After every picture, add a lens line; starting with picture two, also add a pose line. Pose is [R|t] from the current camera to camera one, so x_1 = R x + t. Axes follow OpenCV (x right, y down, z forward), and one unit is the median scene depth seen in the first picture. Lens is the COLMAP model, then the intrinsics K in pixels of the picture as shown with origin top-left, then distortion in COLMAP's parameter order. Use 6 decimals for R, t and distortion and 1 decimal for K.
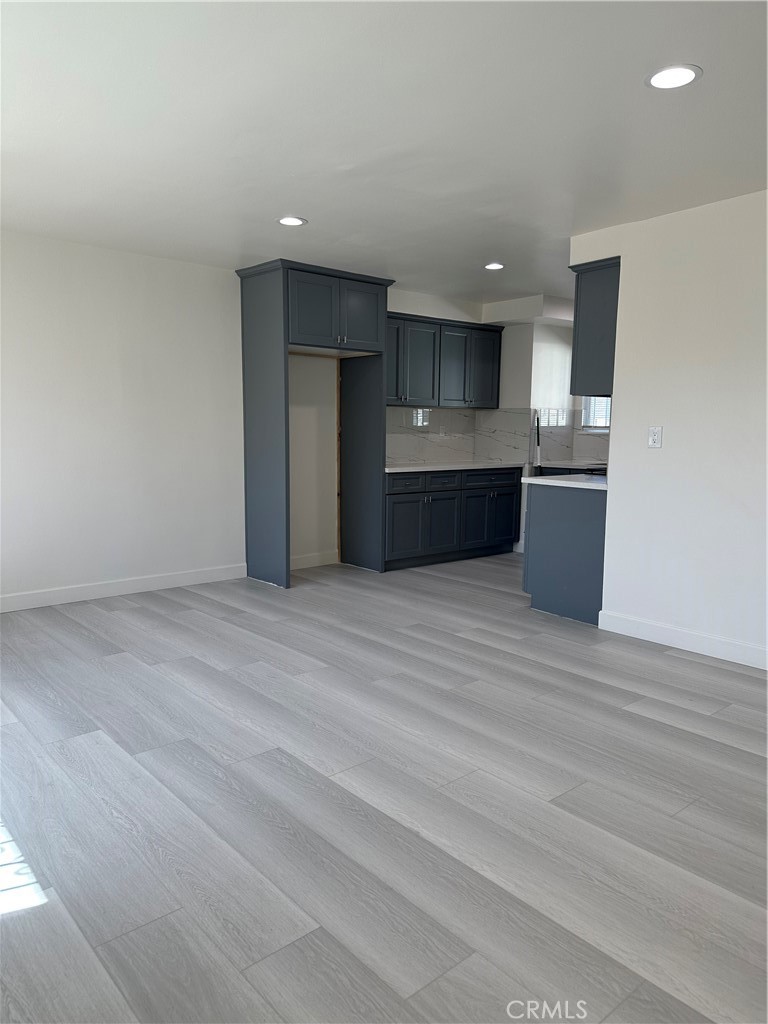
lens RADIAL K [[713.6, 0, 378.1], [0, 713.6, 516.5], [0, 0, 1]] dist [0.006622, -0.000036]
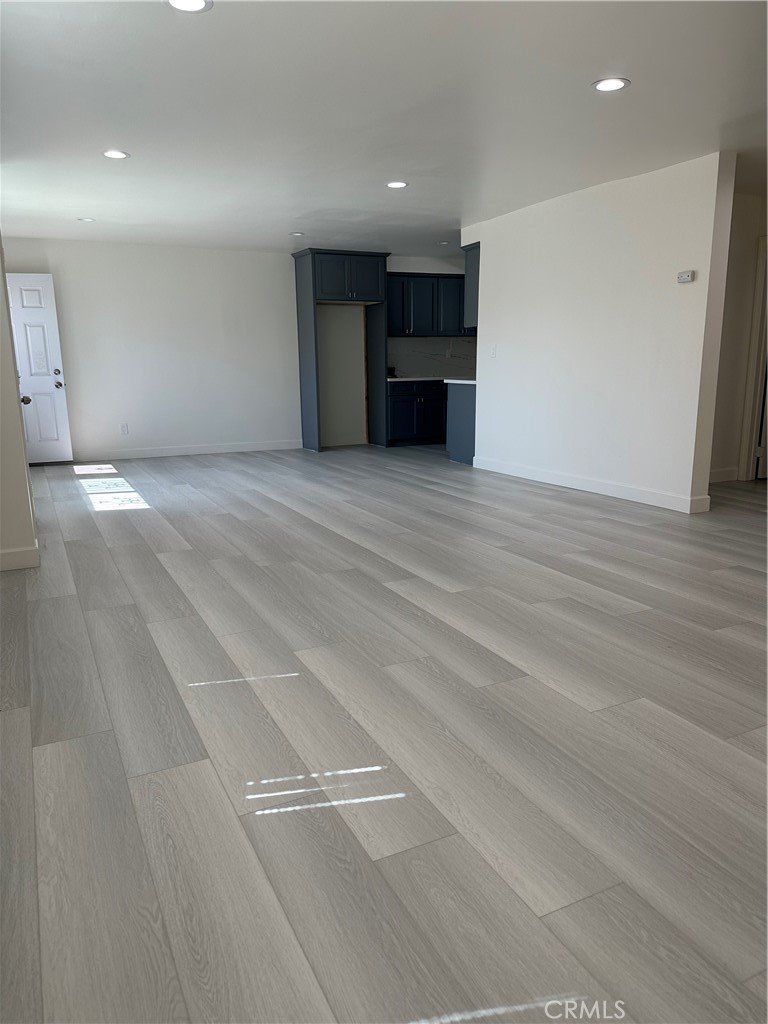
lens RADIAL K [[724.9, 0, 352.0], [0, 724.9, 514.7], [0, 0, 1]] dist [0.189810, -0.369120]
pose [[0.958675, 0.037965, -0.281958, 0.383189], [-0.014447, 0.996274, 0.085026, 0.090770], [0.284135, -0.077439, 0.955652, -0.543393]]
